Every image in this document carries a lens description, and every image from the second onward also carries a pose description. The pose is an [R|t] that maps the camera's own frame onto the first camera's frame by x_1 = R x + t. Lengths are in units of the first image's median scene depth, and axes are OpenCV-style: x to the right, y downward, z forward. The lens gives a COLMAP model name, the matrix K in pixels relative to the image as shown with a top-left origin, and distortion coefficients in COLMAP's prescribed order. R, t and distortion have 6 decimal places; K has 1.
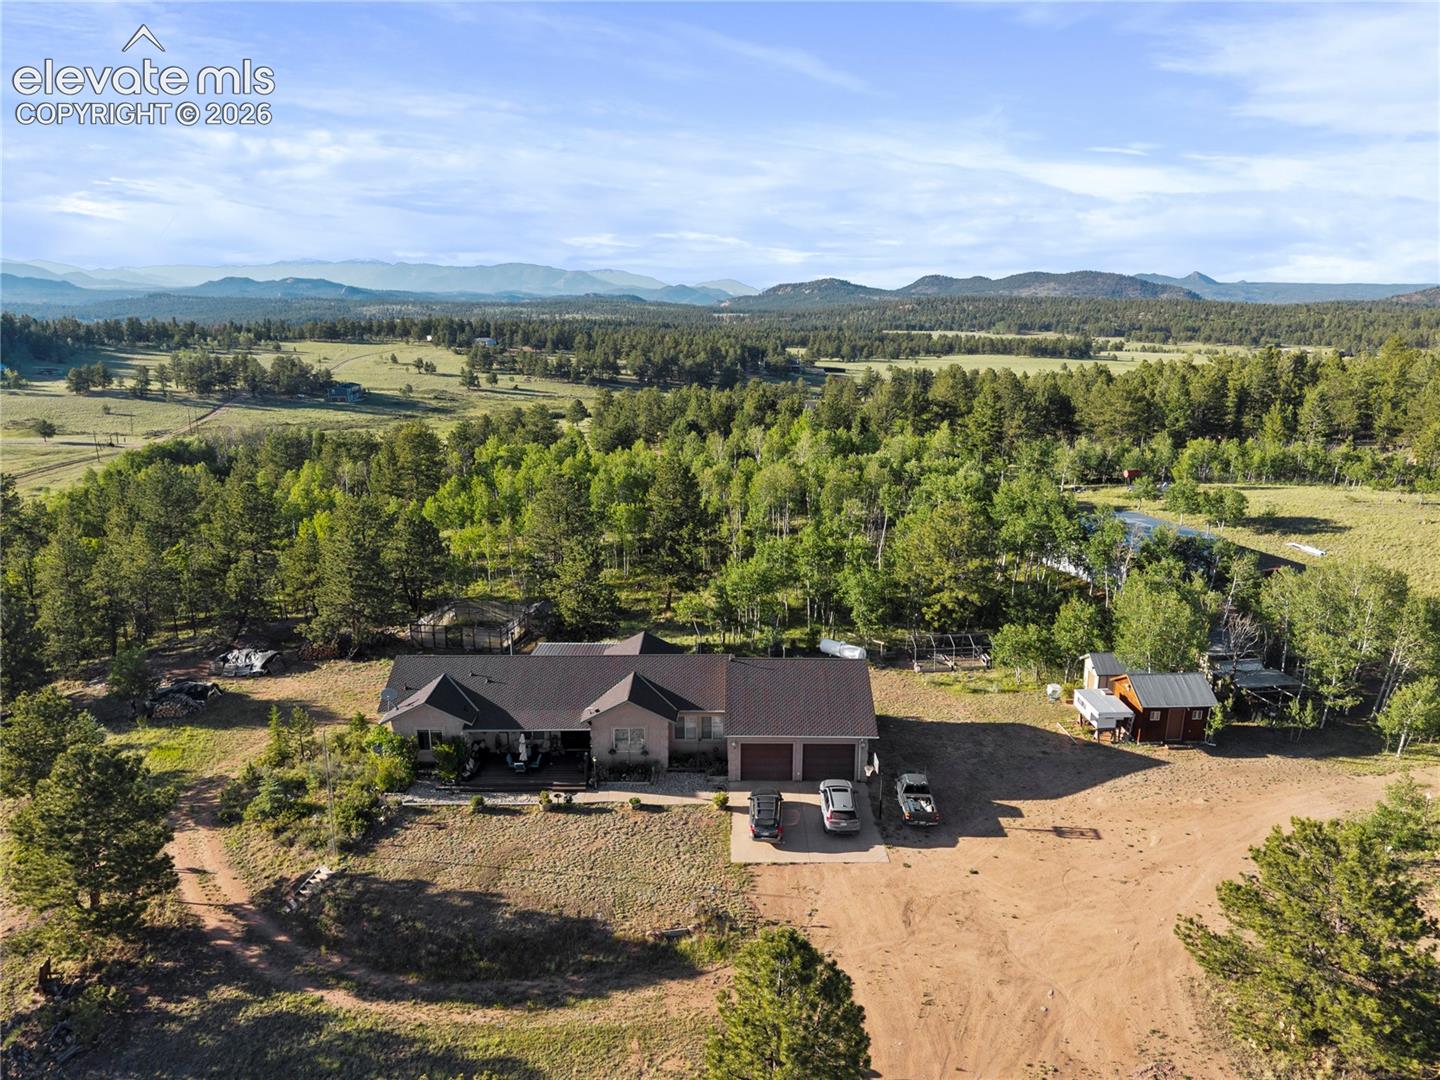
lens RADIAL K [[976.6, 0, 720.0], [0, 976.6, 540.0], [0, 0, 1]] dist [-0.003741, -0.001259]
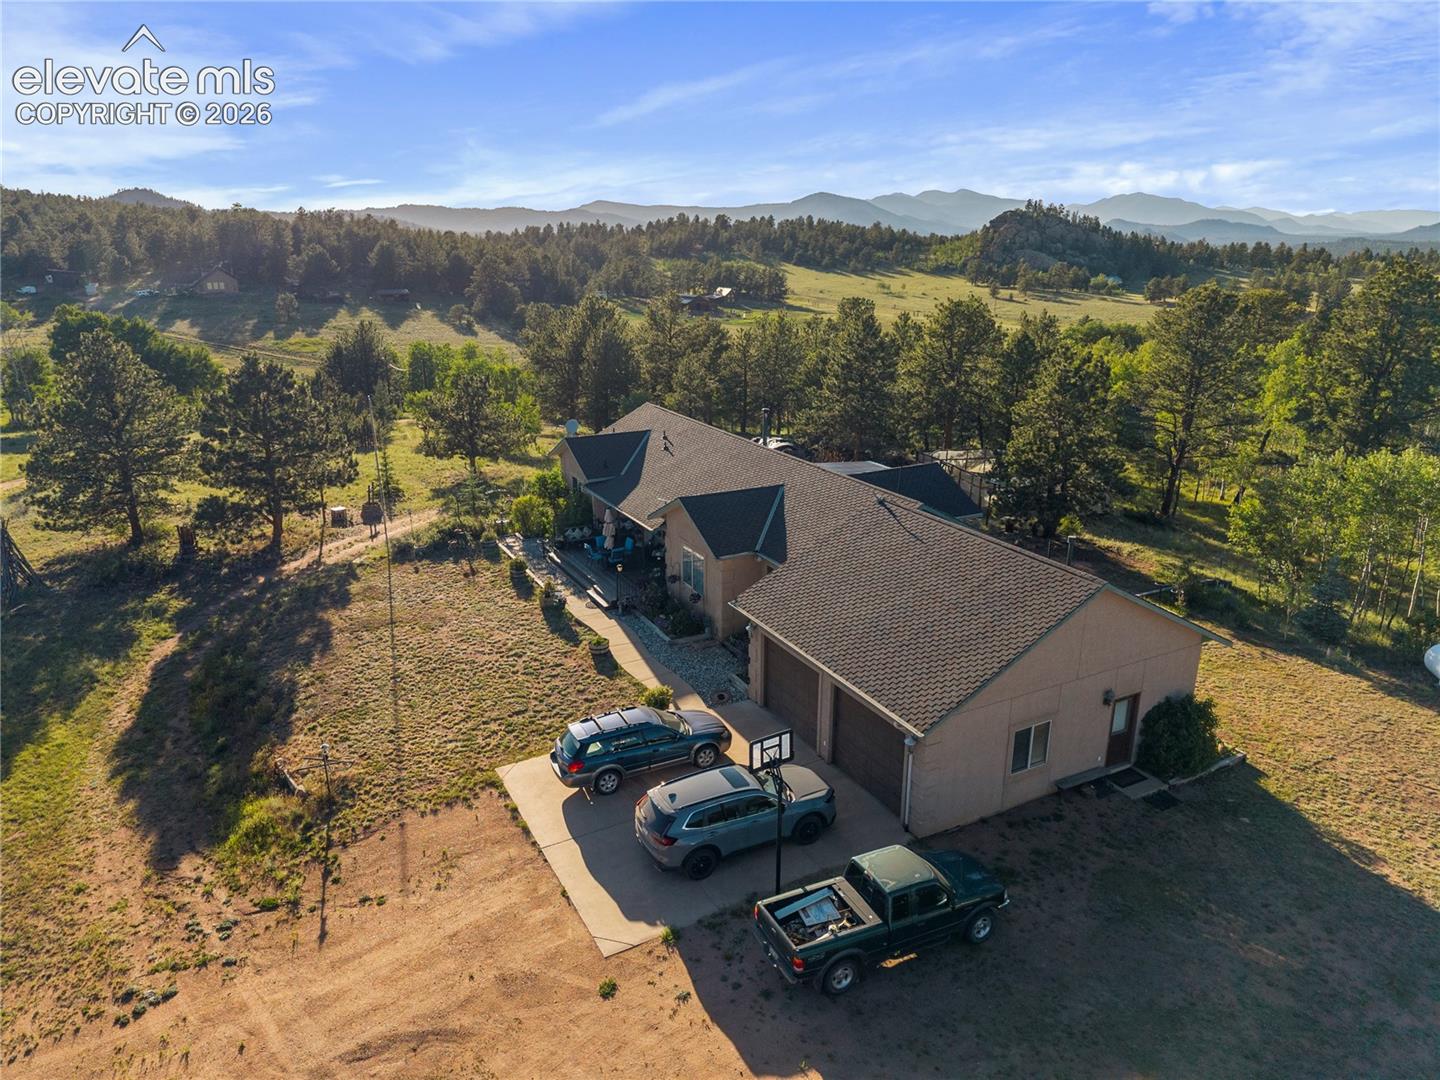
lens RADIAL K [[965.1, 0, 720.0], [0, 965.1, 540.0], [0, 0, 1]] dist [0.008946, -0.007007]
pose [[0.465120, 0.267701, -0.843800, 0.398470], [-0.226376, 0.957456, 0.178976, 0.074957], [0.855814, 0.107770, 0.505933, 0.688274]]
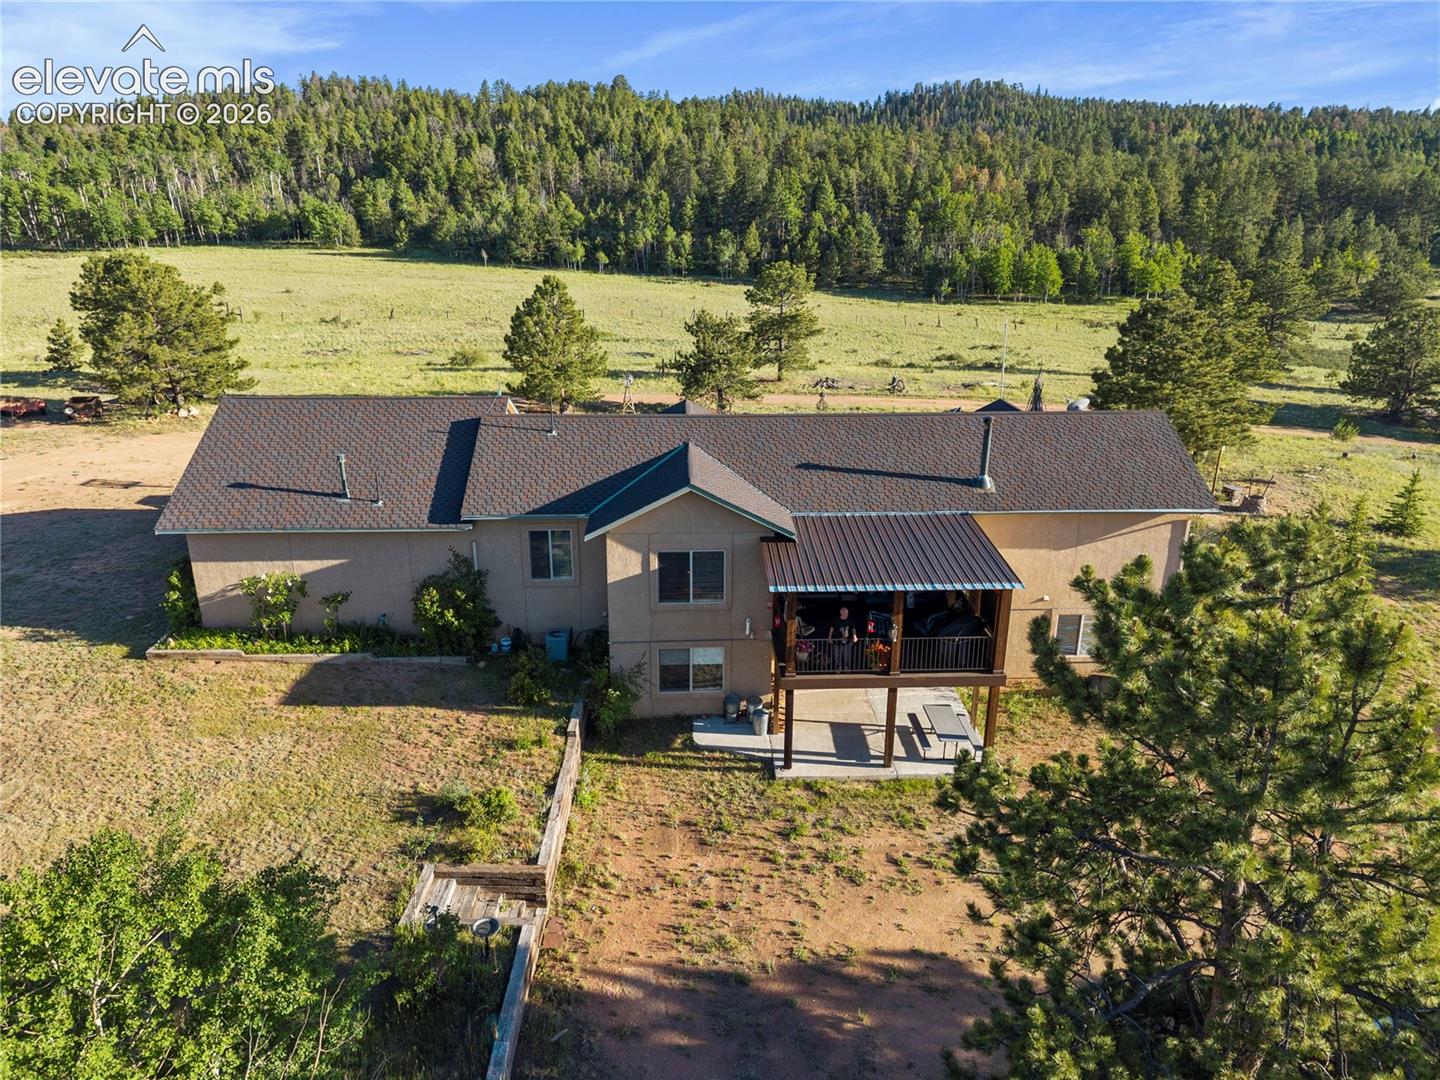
lens RADIAL K [[965.1, 0, 720.0], [0, 965.1, 540.0], [0, 0, 1]] dist [0.008946, -0.007007]
pose [[-0.999161, 0.003711, -0.040790, -0.086439], [-0.019590, 0.831290, 0.555494, -0.098819], [0.035969, 0.555827, -0.830519, 1.486819]]
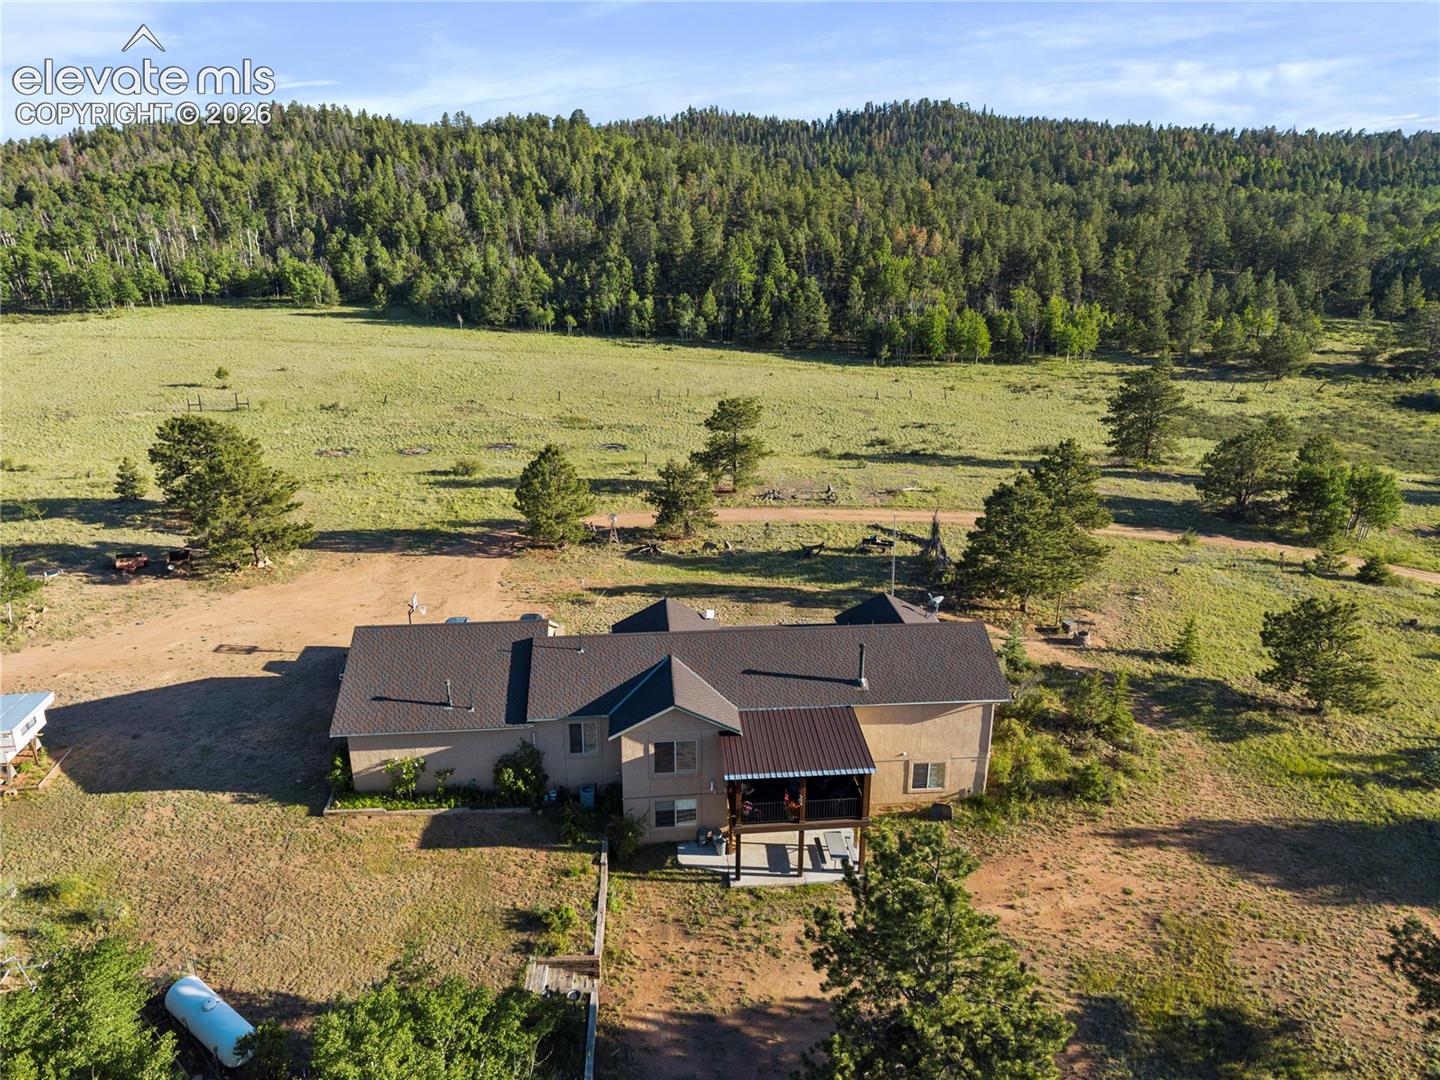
lens RADIAL K [[965.1, 0, 720.0], [0, 965.1, 540.0], [0, 0, 1]] dist [0.008946, -0.007007]
pose [[-0.996572, 0.019508, -0.080402, -0.070548], [-0.028353, 0.832435, 0.553397, -0.353334], [0.077725, 0.553779, -0.829028, 1.621347]]
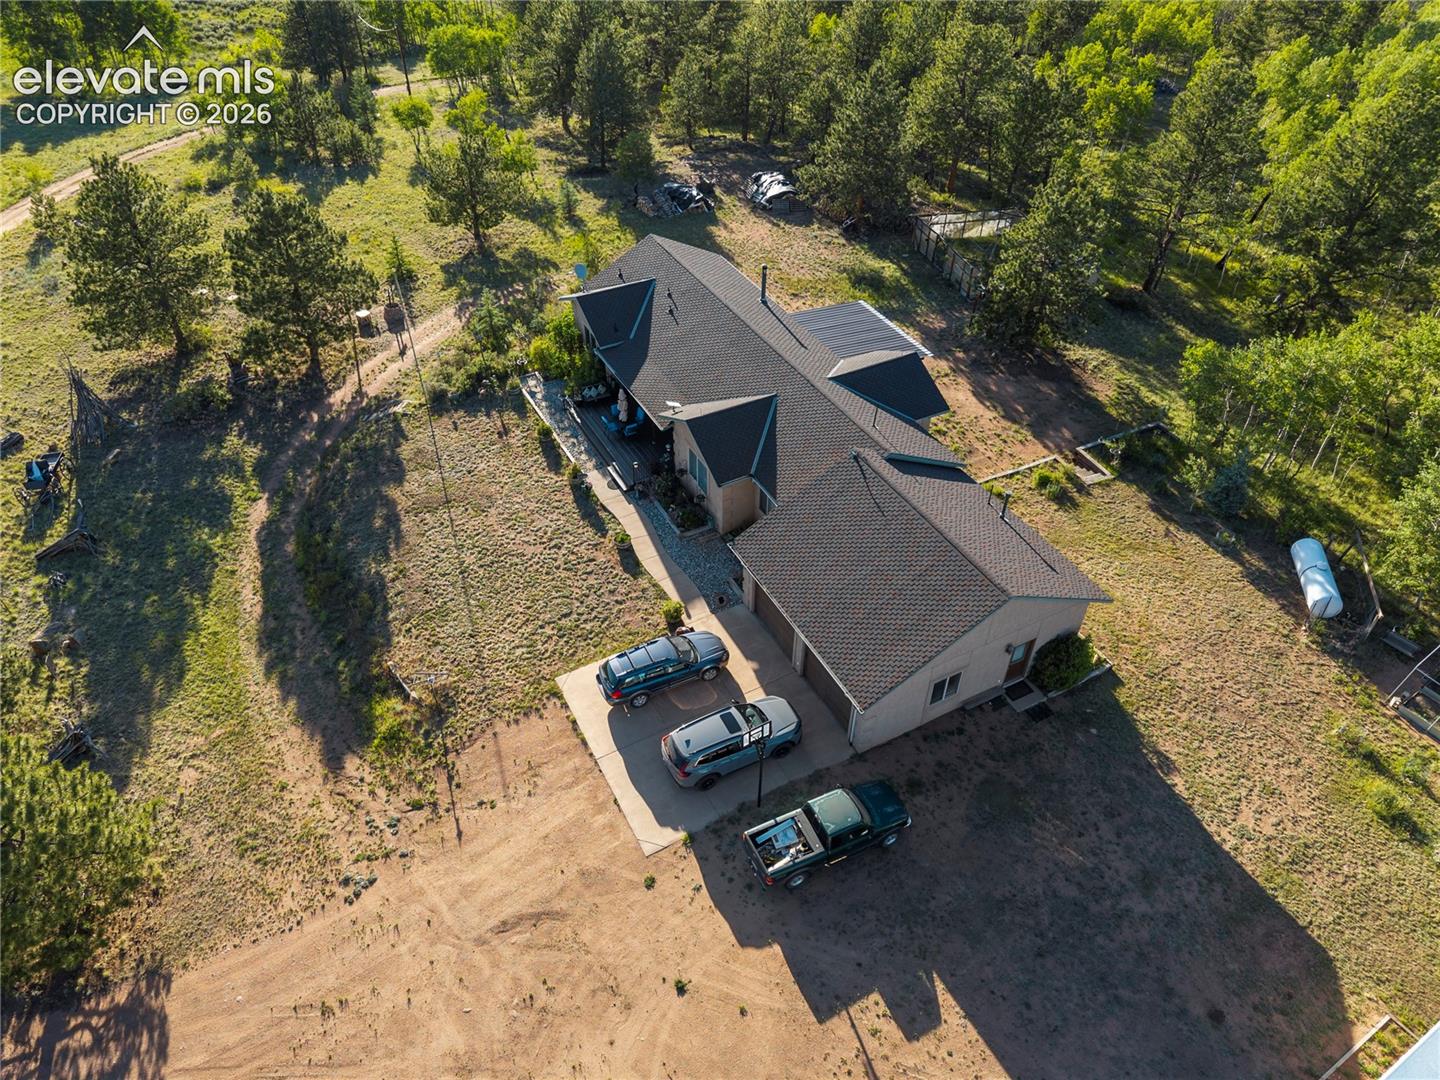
lens RADIAL K [[965.1, 0, 720.0], [0, 965.1, 540.0], [0, 0, 1]] dist [0.008946, -0.007007]
pose [[0.464256, 0.589508, -0.661020, 0.398021], [-0.229329, 0.800880, 0.553172, -0.143760], [0.855497, -0.105223, 0.507004, 0.629229]]
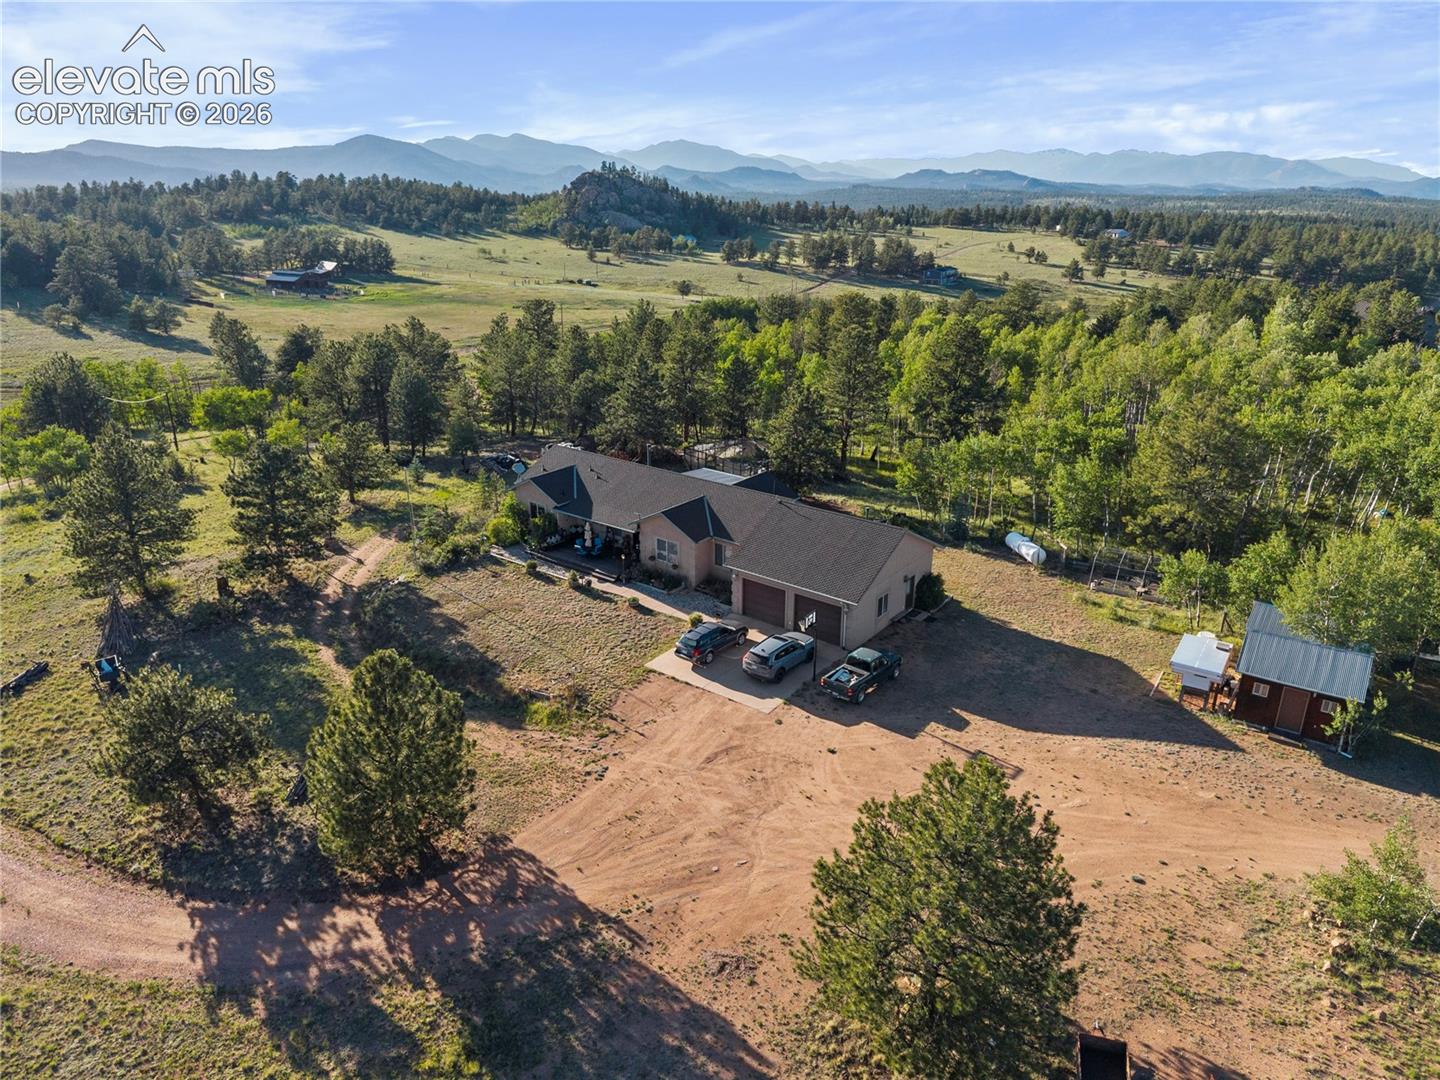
lens RADIAL K [[969.3, 0, 720.0], [0, 969.3, 540.0], [0, 0, 1]] dist [0.011734, -0.000617]
pose [[0.789249, 0.214665, -0.575330, 0.535571], [-0.156248, 0.976274, 0.149920, 0.026288], [0.593862, -0.028430, 0.804065, 0.183967]]
